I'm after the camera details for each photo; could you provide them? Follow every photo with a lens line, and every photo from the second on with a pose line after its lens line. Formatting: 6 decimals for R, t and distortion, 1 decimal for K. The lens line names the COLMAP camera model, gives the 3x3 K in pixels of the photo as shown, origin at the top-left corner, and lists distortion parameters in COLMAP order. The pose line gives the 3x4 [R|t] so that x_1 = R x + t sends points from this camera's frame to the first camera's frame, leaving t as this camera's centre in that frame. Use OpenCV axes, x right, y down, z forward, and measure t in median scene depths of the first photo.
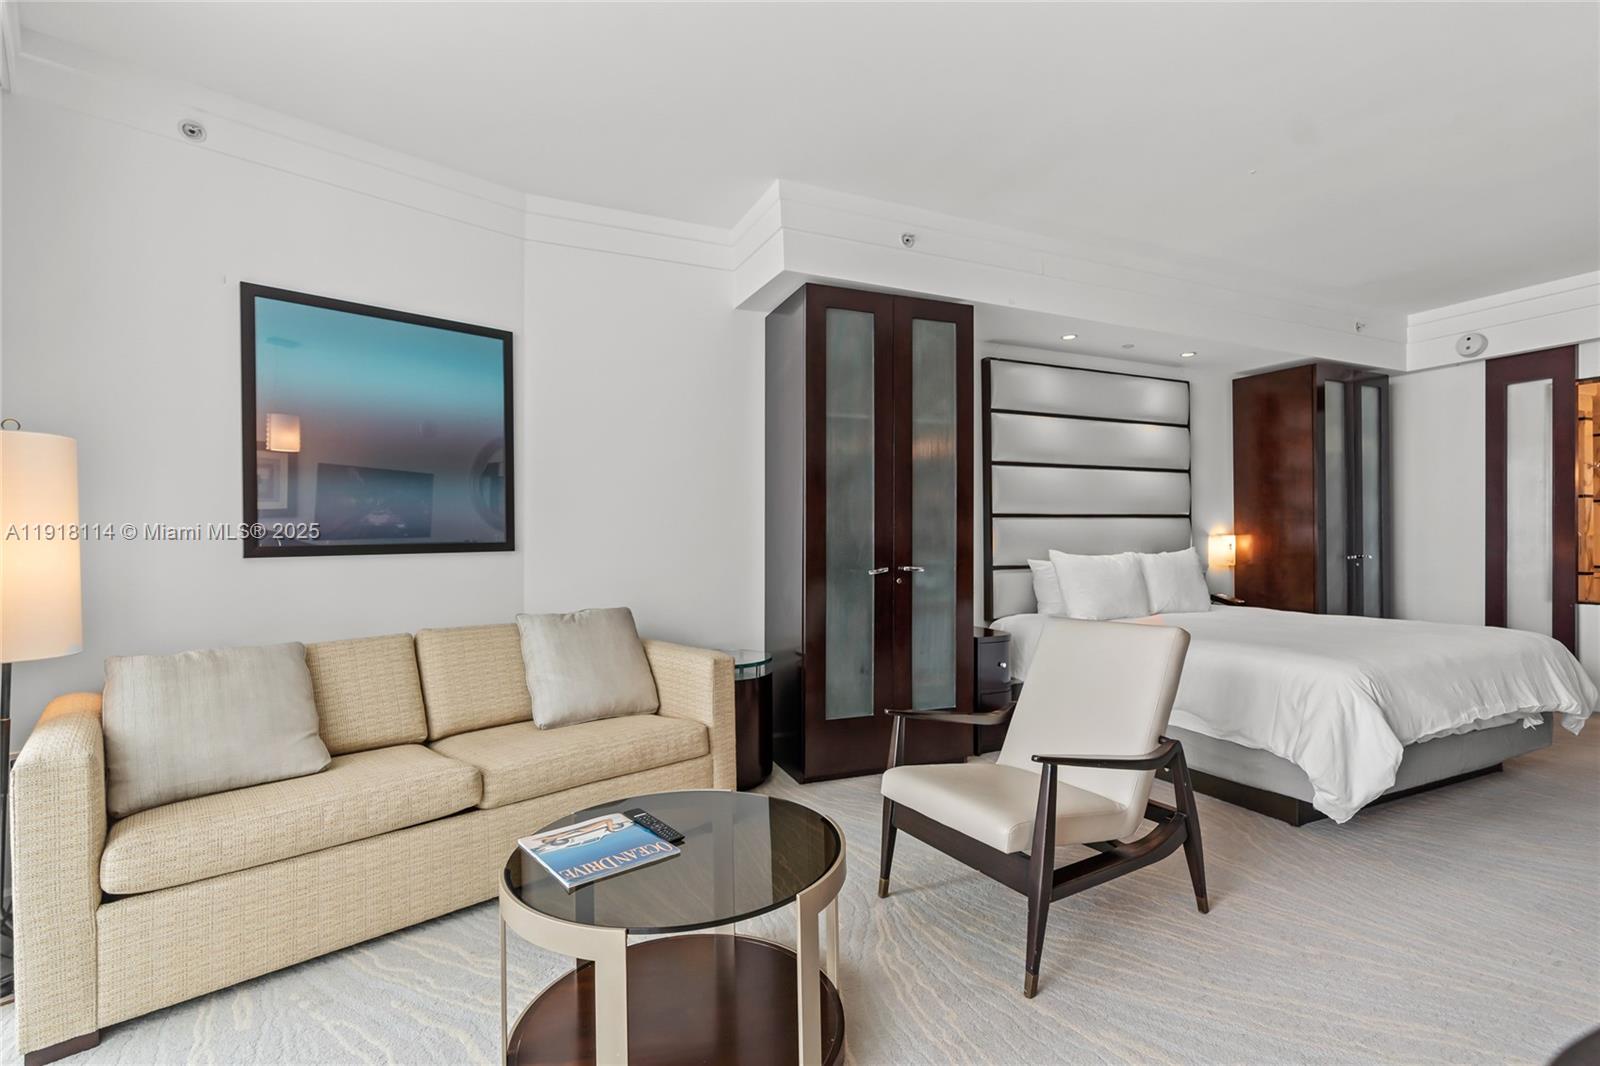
lens RADIAL K [[738.1, 0, 800.0], [0, 738.1, 533.0], [0, 0, 1]] dist [0.001506, 0.000775]
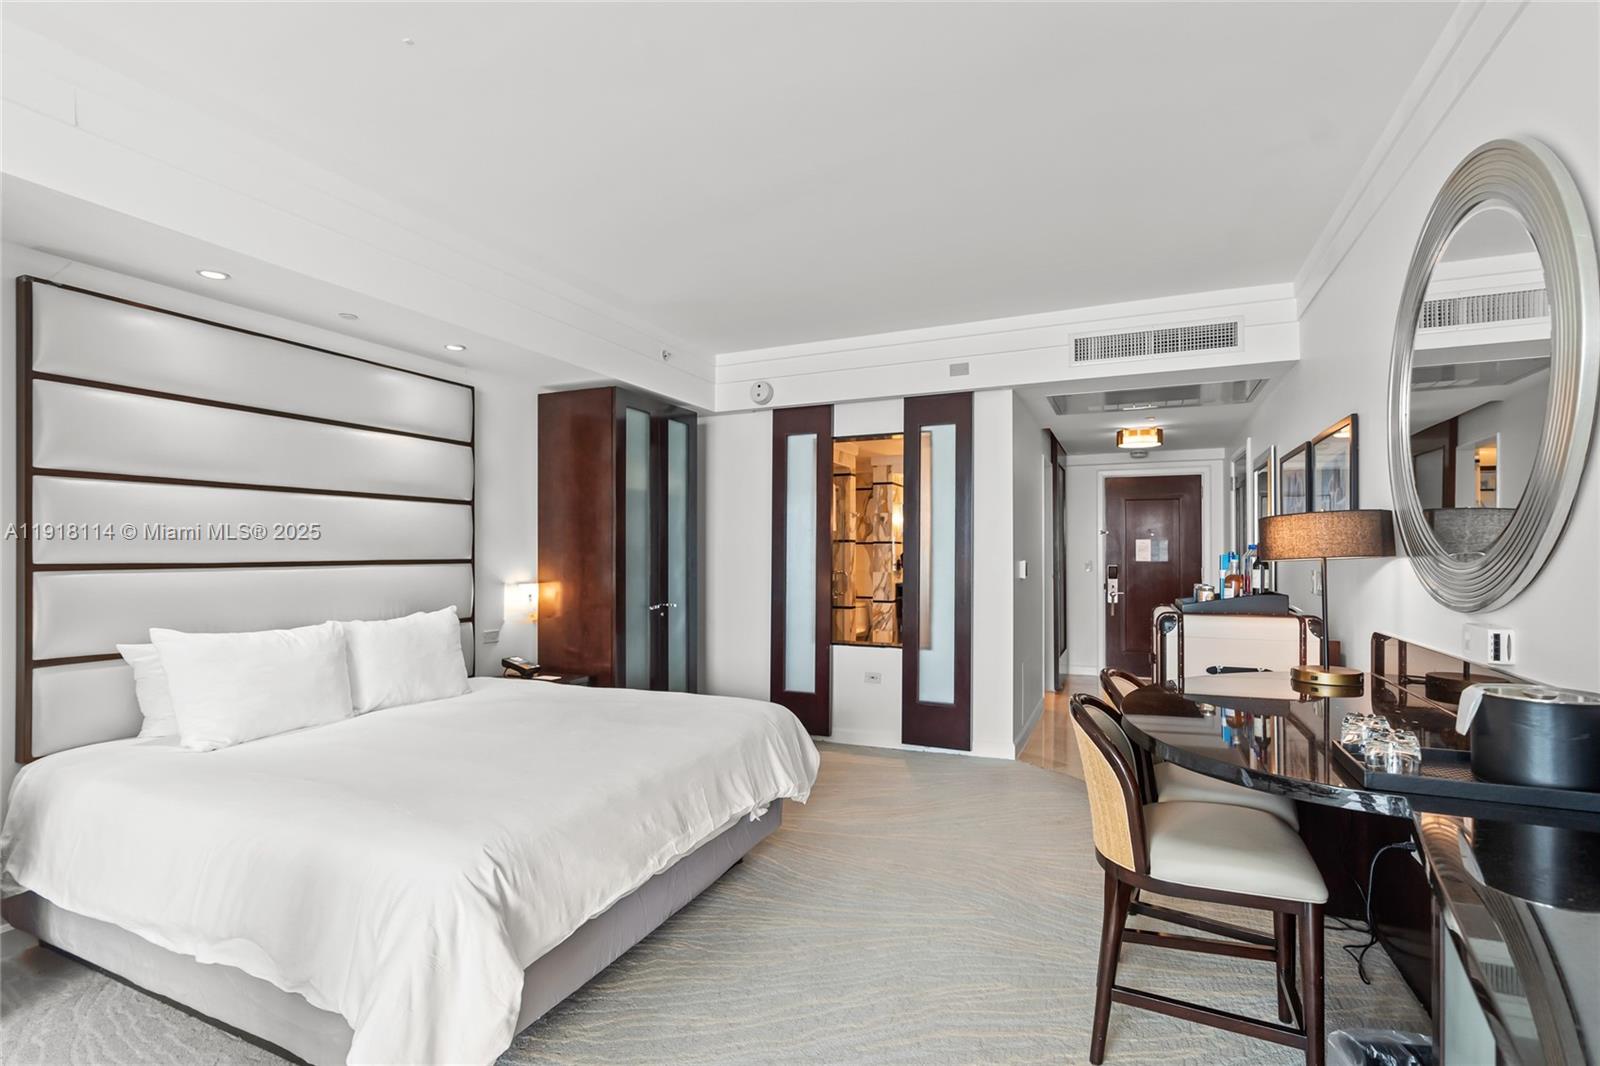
lens RADIAL K [[742.7, 0, 802.2], [0, 742.7, 546.0], [0, 0, 1]] dist [-0.001652, -0.000125]
pose [[0.761718, 0.012583, 0.647786, 0.300132], [-0.004505, 0.999890, -0.014125, -0.030550], [-0.647893, 0.007840, 0.761691, 0.194558]]
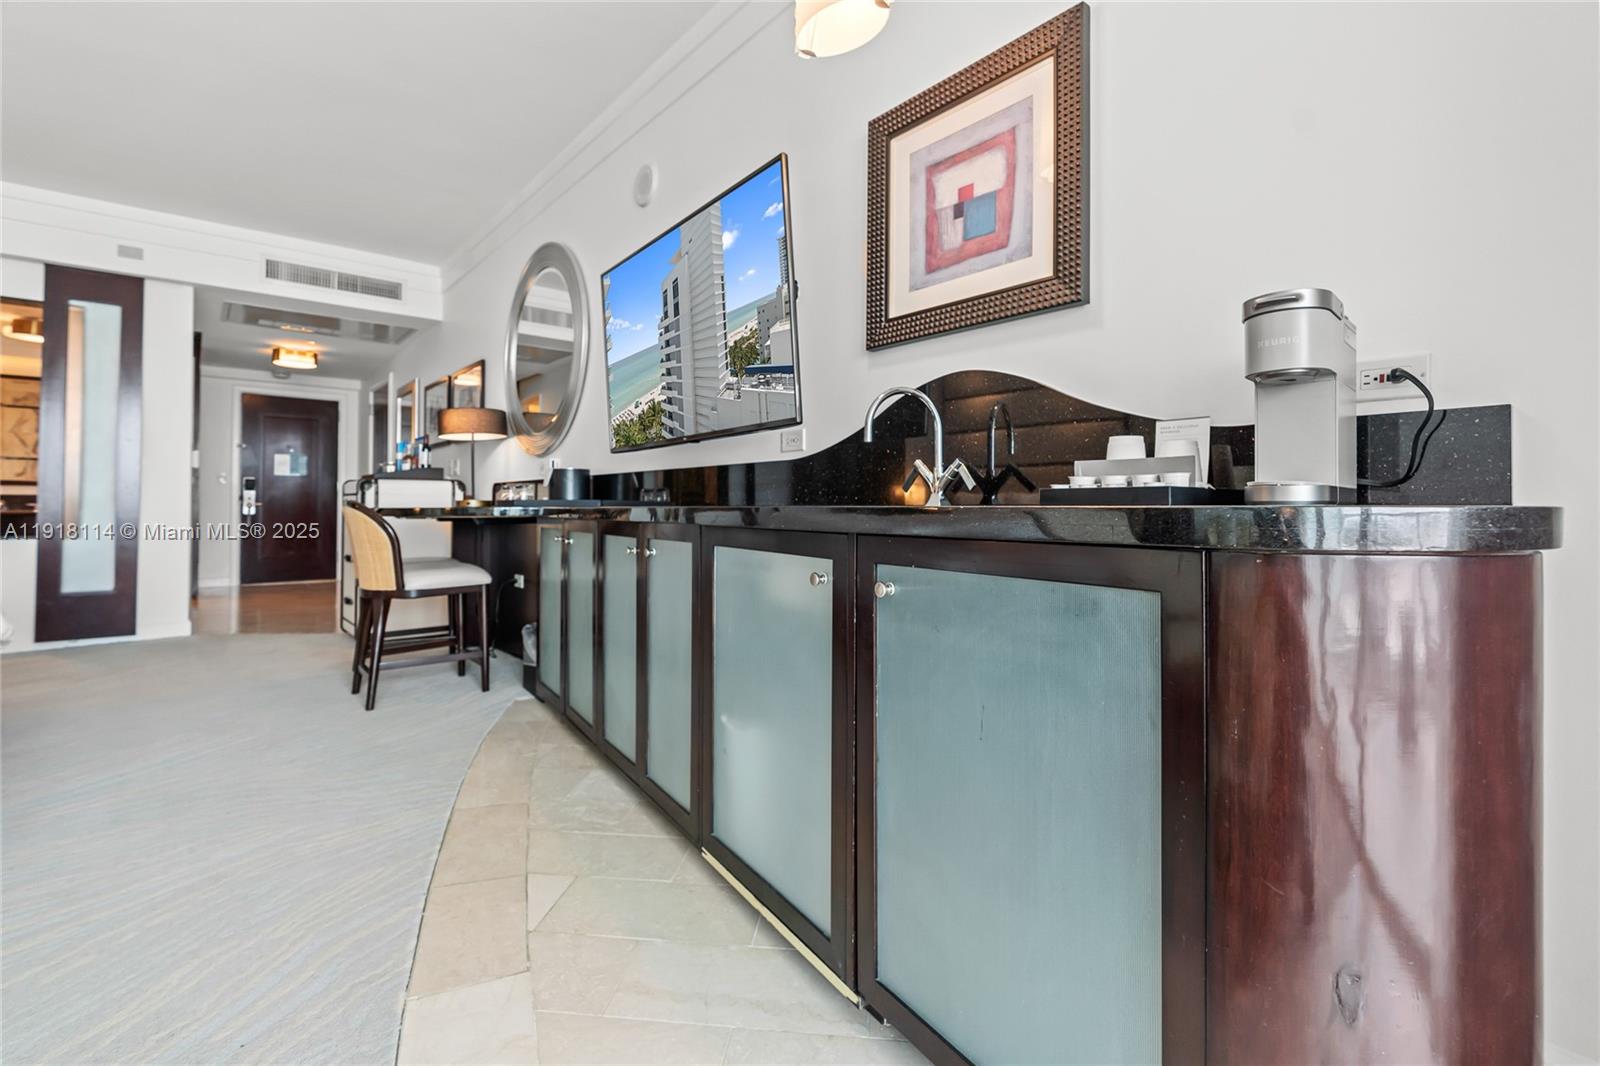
lens RADIAL K [[735.9, 0, 803.5], [0, 735.9, 493.3], [0, 0, 1]] dist [-0.000870, 0.000047]
pose [[-0.246670, 0.024782, 0.968783, -0.036524], [0.000101, 0.999674, -0.025546, 0.057364], [-0.969099, -0.006203, -0.246592, 0.184184]]
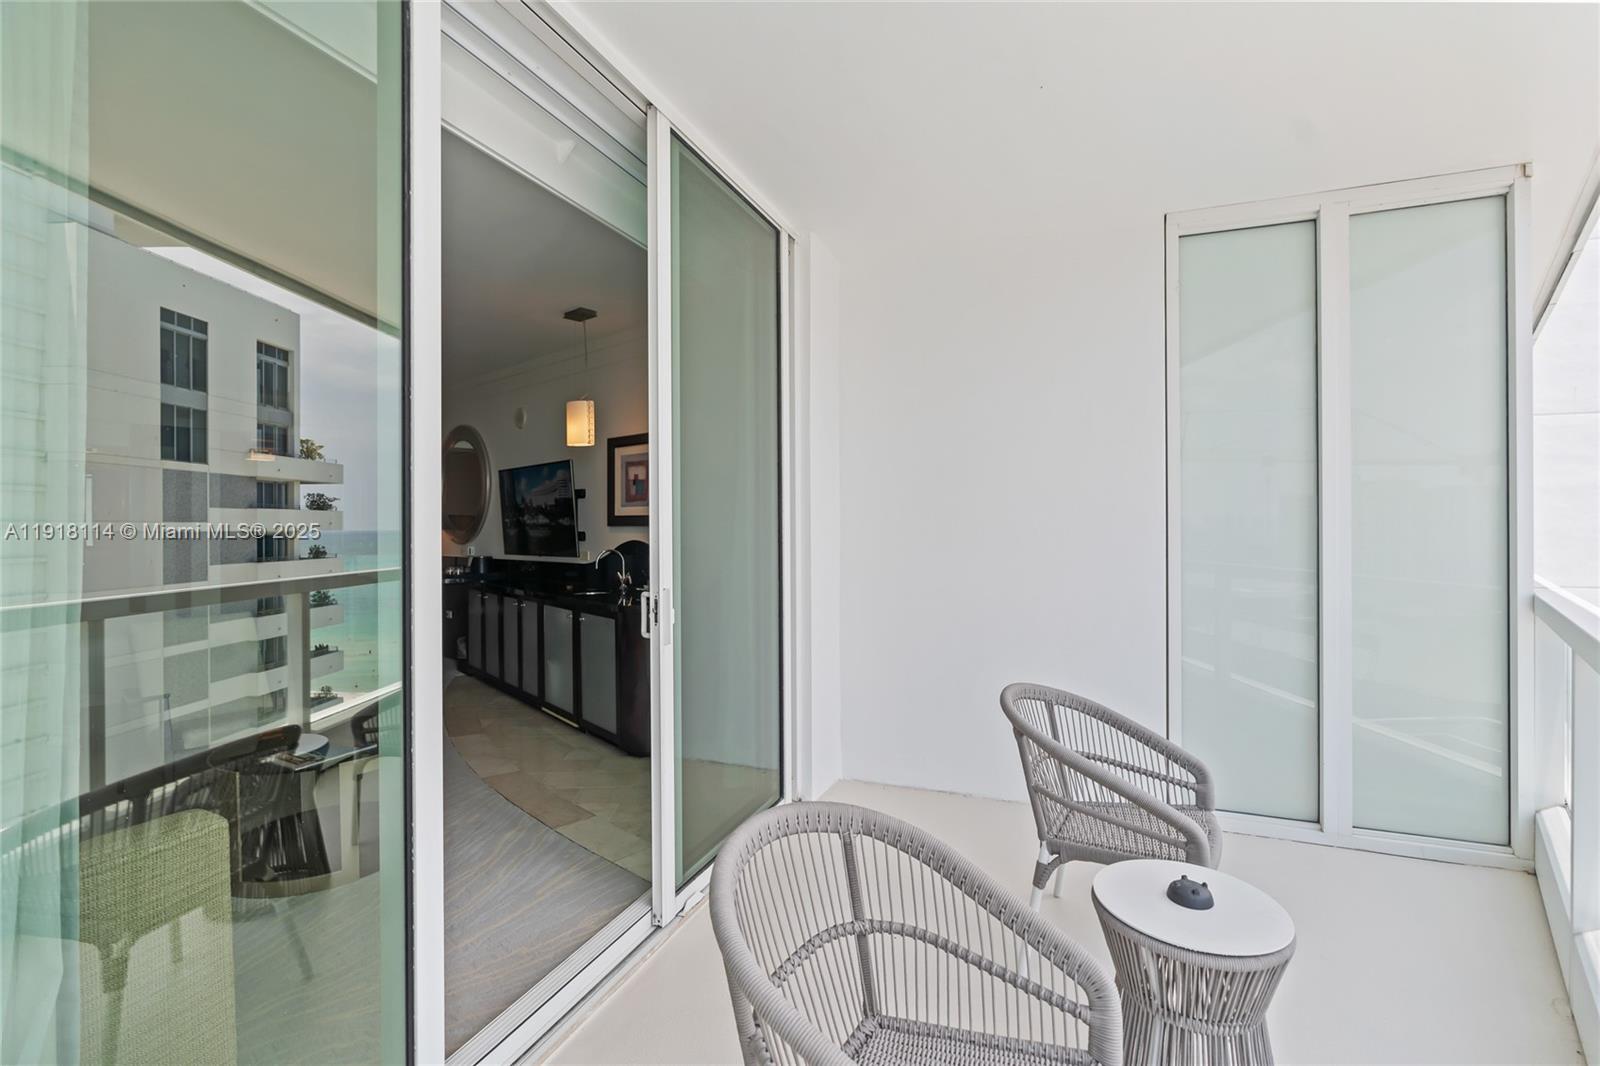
lens RADIAL K [[750.2, 0, 799.7], [0, 750.2, 523.0], [0, 0, 1]] dist [0.016251, -0.000010]
pose [[-0.372129, 0.008059, 0.928146, -0.788933], [0.010445, 0.999935, -0.004494, -0.031384], [-0.928122, 0.008022, -0.372189, 0.197666]]
